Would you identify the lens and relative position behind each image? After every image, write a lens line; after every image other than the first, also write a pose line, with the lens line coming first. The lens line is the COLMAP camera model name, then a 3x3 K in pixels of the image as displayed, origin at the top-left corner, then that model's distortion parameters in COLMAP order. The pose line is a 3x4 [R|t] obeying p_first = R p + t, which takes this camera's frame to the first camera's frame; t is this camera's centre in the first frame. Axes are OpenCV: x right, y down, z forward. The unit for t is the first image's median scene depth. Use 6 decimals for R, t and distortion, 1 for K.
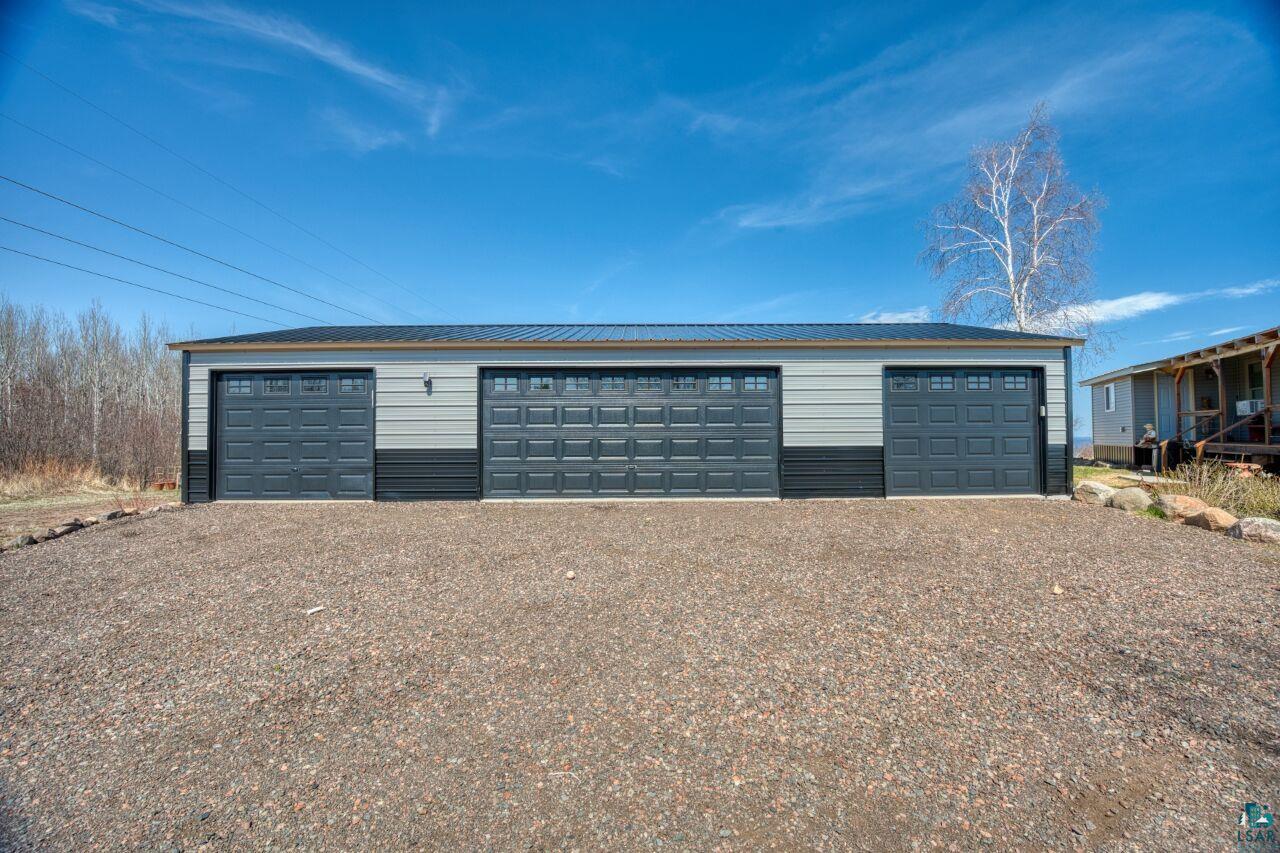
lens RADIAL K [[516.9, 0, 637.8], [0, 516.9, 422.9], [0, 0, 1]] dist [-0.041534, 0.000562]
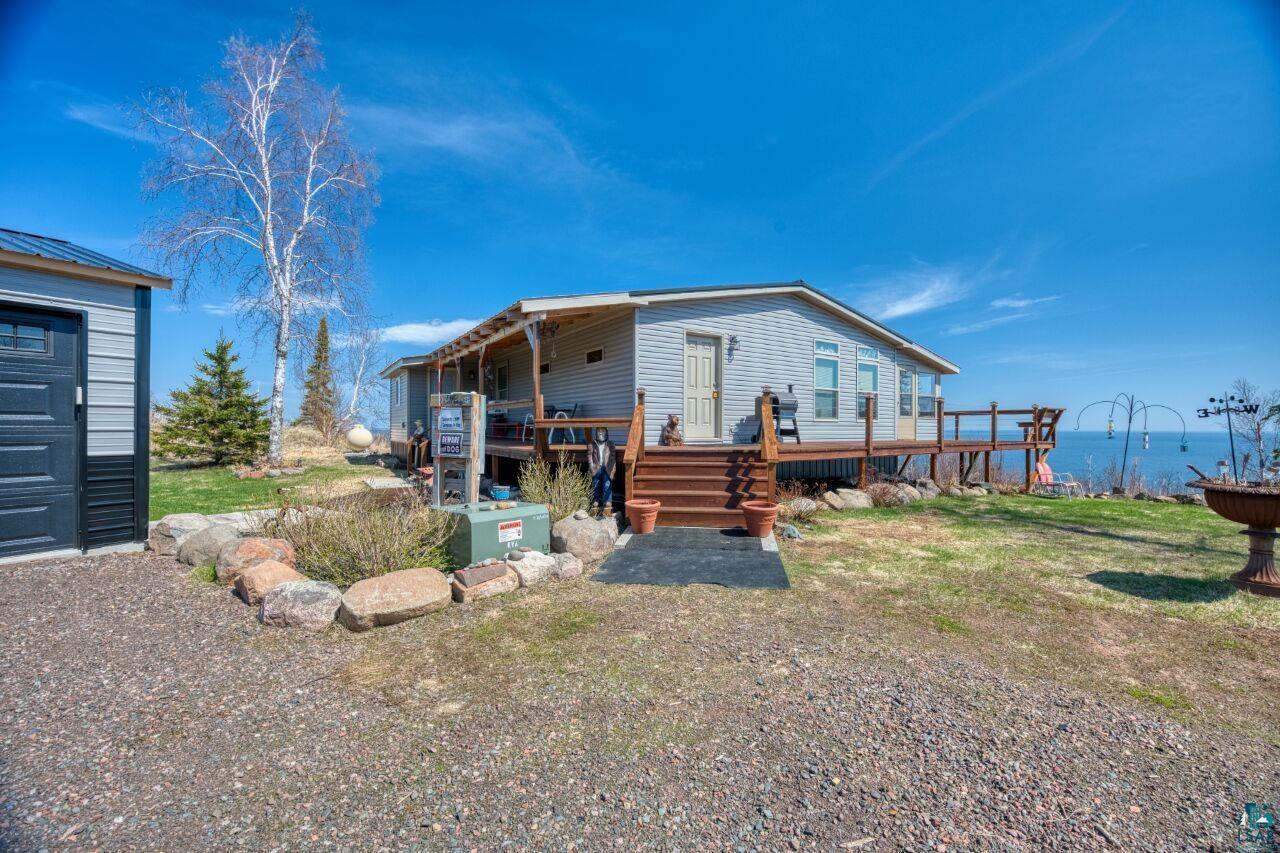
lens RADIAL K [[516.9, 0, 637.8], [0, 516.9, 422.9], [0, 0, 1]] dist [-0.041534, 0.000562]
pose [[0.503381, 0.008766, 0.864020, 0.650955], [-0.021095, 0.999775, 0.002146, -0.007711], [-0.863807, -0.019306, 0.503452, 0.212740]]
